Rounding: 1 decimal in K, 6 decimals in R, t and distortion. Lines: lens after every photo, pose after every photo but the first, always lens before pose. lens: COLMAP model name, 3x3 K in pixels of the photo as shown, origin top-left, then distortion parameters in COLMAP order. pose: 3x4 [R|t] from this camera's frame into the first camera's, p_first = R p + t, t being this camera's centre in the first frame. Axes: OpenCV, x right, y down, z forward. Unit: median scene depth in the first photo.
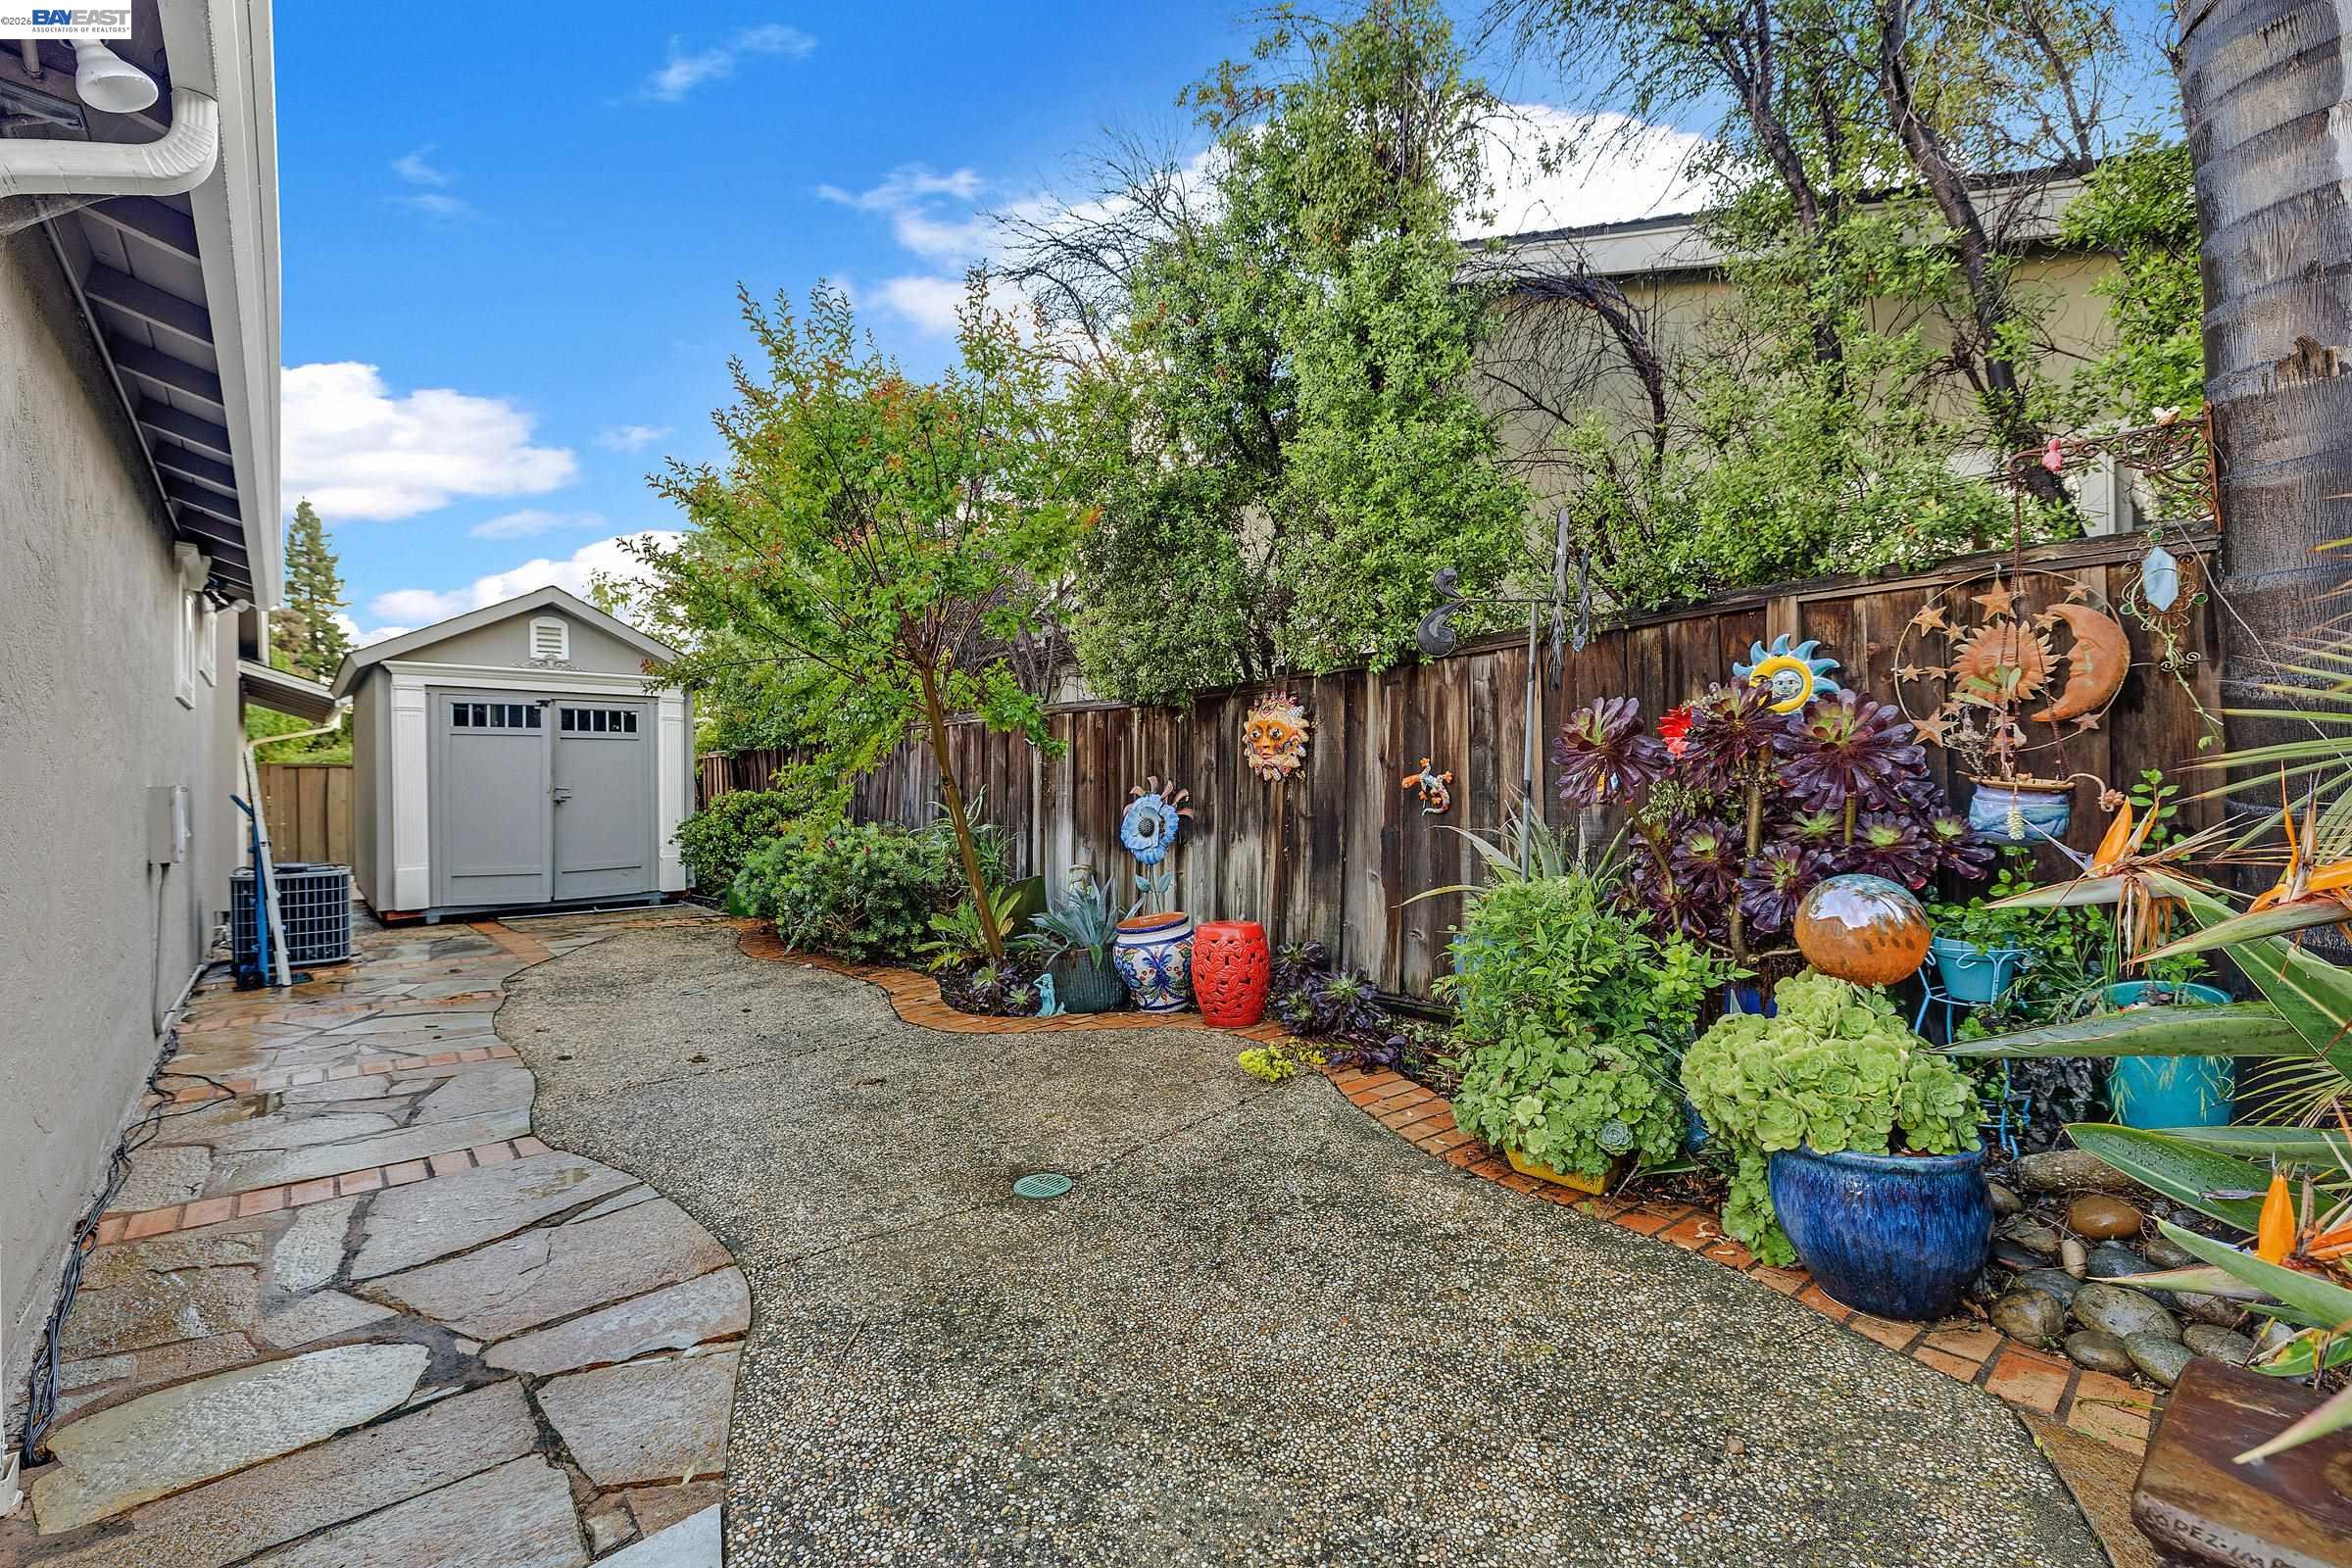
lens RADIAL K [[981.5, 0, 1169.6], [0, 981.5, 783.9], [0, 0, 1]] dist [-0.000639, 0.000247]
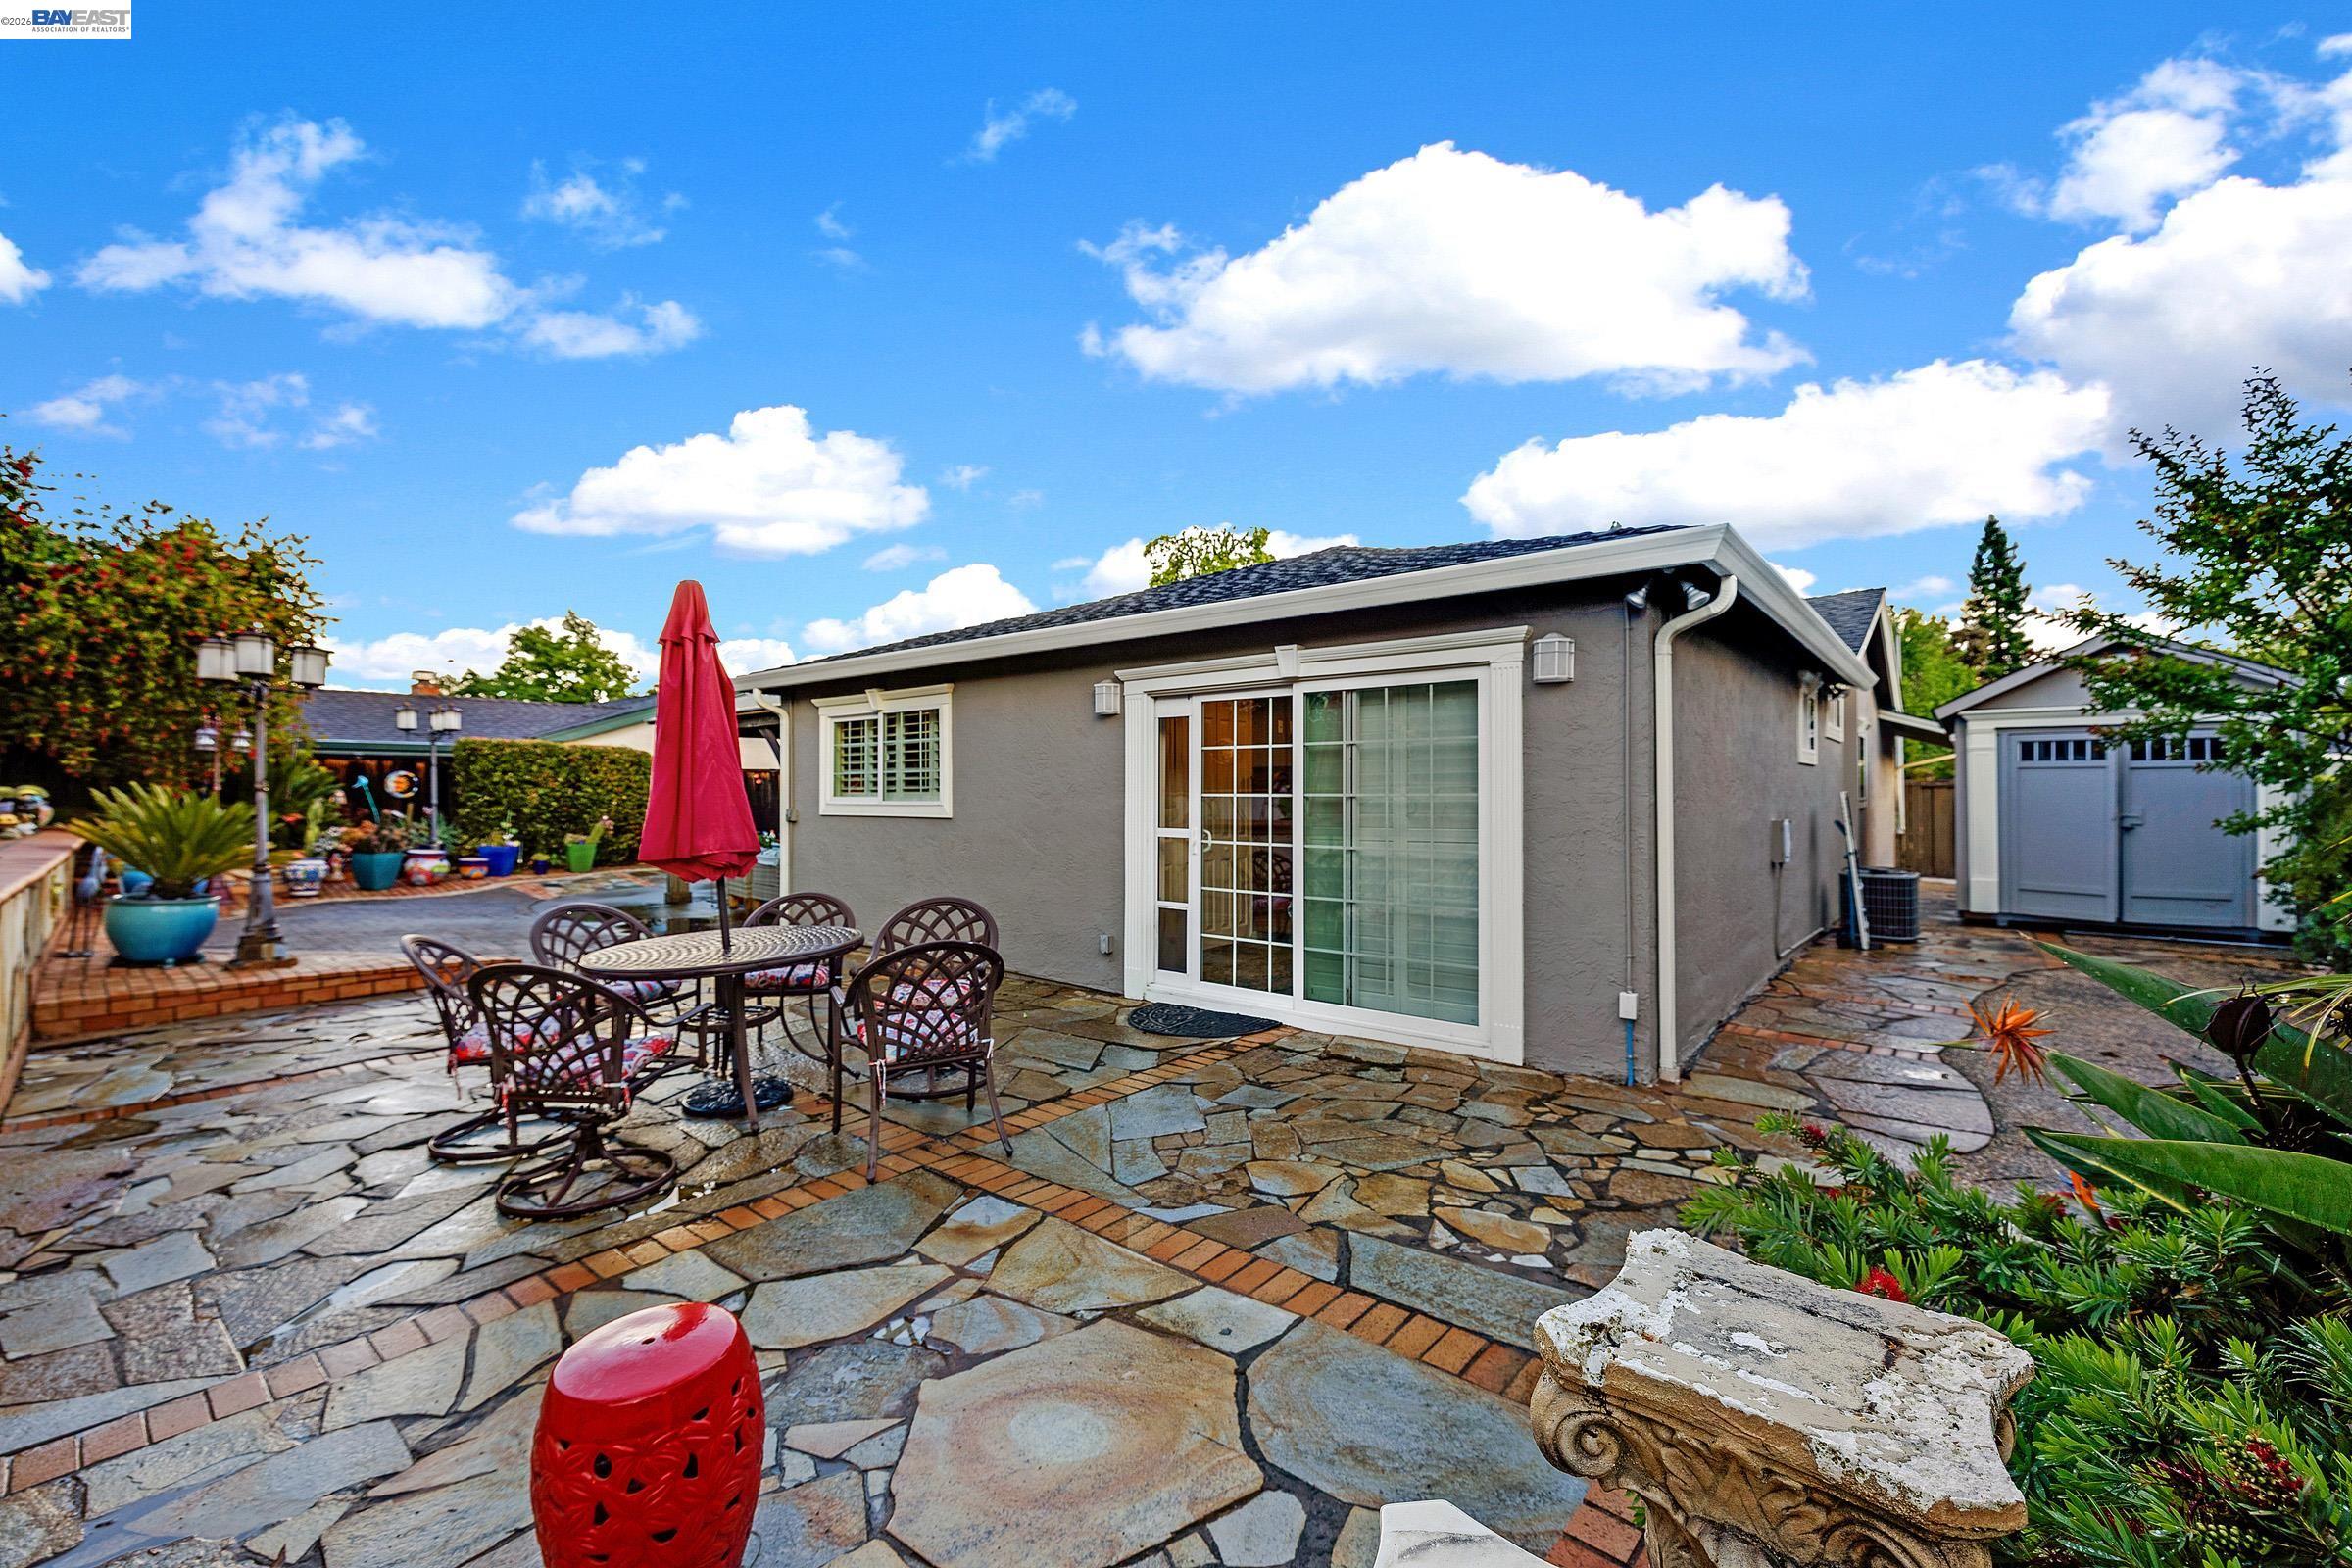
lens RADIAL K [[981.5, 0, 1169.6], [0, 981.5, 783.9], [0, 0, 1]] dist [-0.000639, 0.000247]
pose [[0.141889, -0.001417, -0.989882, 0.293110], [-0.000440, 0.999999, -0.001494, -0.029834], [0.989882, 0.000647, 0.141888, -0.178755]]
